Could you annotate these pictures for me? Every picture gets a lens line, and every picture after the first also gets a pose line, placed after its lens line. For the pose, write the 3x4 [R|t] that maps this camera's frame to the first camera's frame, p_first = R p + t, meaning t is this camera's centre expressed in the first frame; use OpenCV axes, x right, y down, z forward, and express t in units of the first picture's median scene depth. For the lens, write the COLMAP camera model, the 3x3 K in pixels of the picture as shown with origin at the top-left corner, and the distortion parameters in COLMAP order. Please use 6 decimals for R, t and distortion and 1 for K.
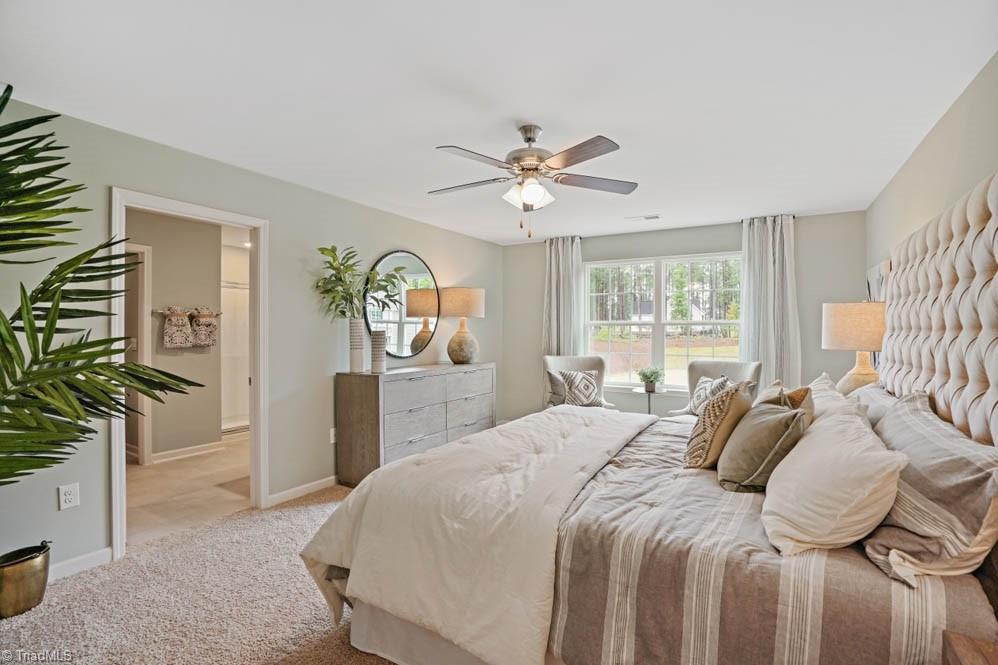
lens RADIAL K [[459.5, 0, 494.7], [0, 459.5, 336.2], [0, 0, 1]] dist [-0.030066, 0.002324]
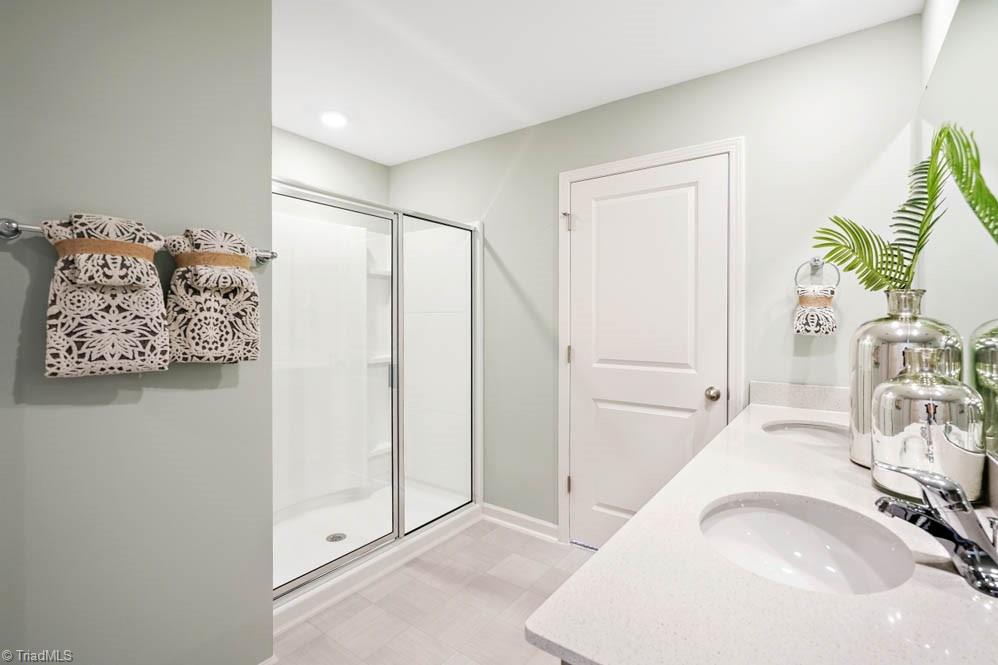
lens RADIAL K [[459.5, 0, 502.4], [0, 459.5, 325.7], [0, 0, 1]] dist [-0.030066, 0.002324]
pose [[0.996673, -0.001221, -0.081496, -0.444237], [0.001210, 0.999999, -0.000193, -0.002067], [0.081497, 0.000093, 0.996674, 0.742657]]
